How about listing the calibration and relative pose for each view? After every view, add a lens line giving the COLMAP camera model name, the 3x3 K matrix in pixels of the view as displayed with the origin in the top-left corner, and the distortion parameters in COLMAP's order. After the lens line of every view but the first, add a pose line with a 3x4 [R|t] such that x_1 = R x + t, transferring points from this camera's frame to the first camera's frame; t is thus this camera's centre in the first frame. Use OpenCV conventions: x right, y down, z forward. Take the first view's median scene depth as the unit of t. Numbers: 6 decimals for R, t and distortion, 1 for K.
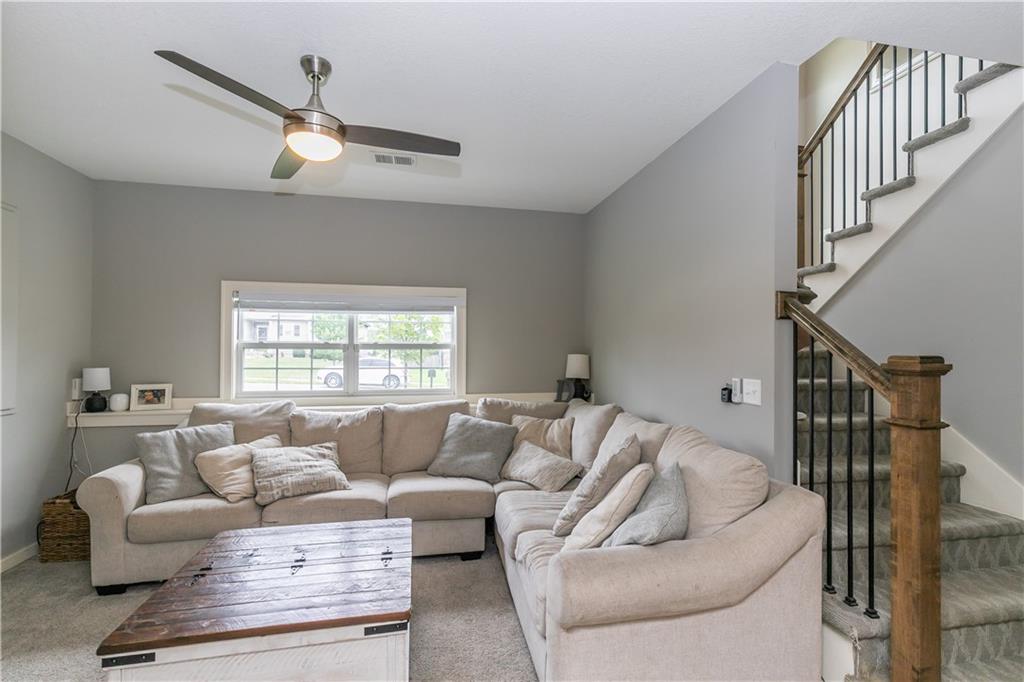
lens RADIAL K [[459.2, 0, 512.0], [0, 459.2, 341.0], [0, 0, 1]] dist [0.000627, -0.000338]
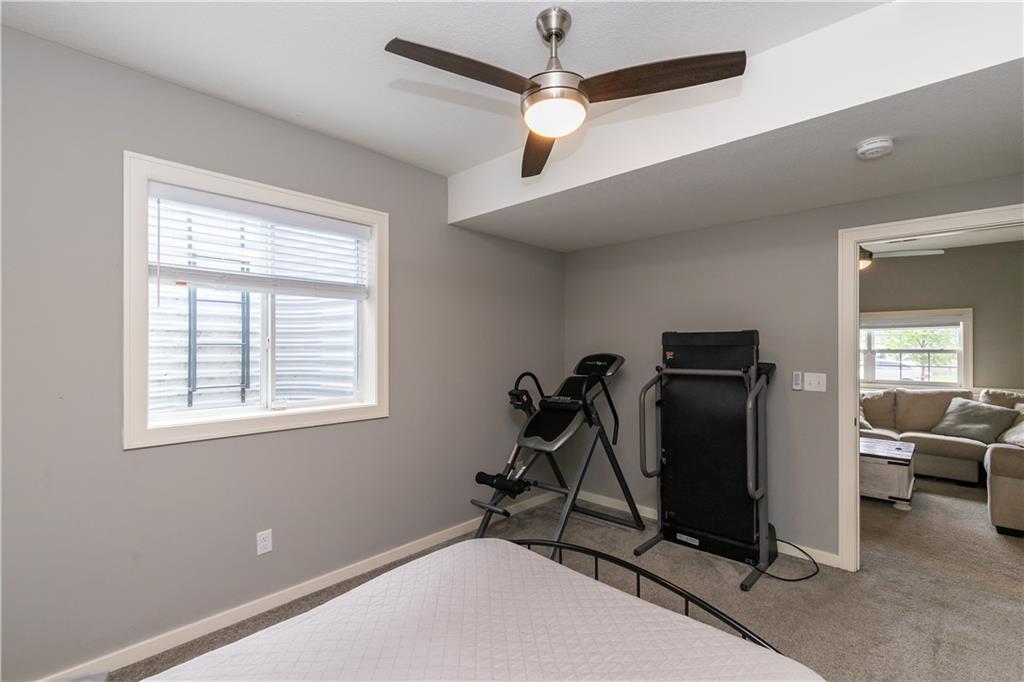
lens RADIAL K [[459.2, 0, 512.0], [0, 459.2, 341.0], [0, 0, 1]] dist [0.000627, -0.000338]
pose [[0.568854, -0.015529, -0.822292, 0.280519], [0.015759, 0.999844, -0.007980, -0.034342], [0.822288, -0.008419, 0.569010, -1.015868]]
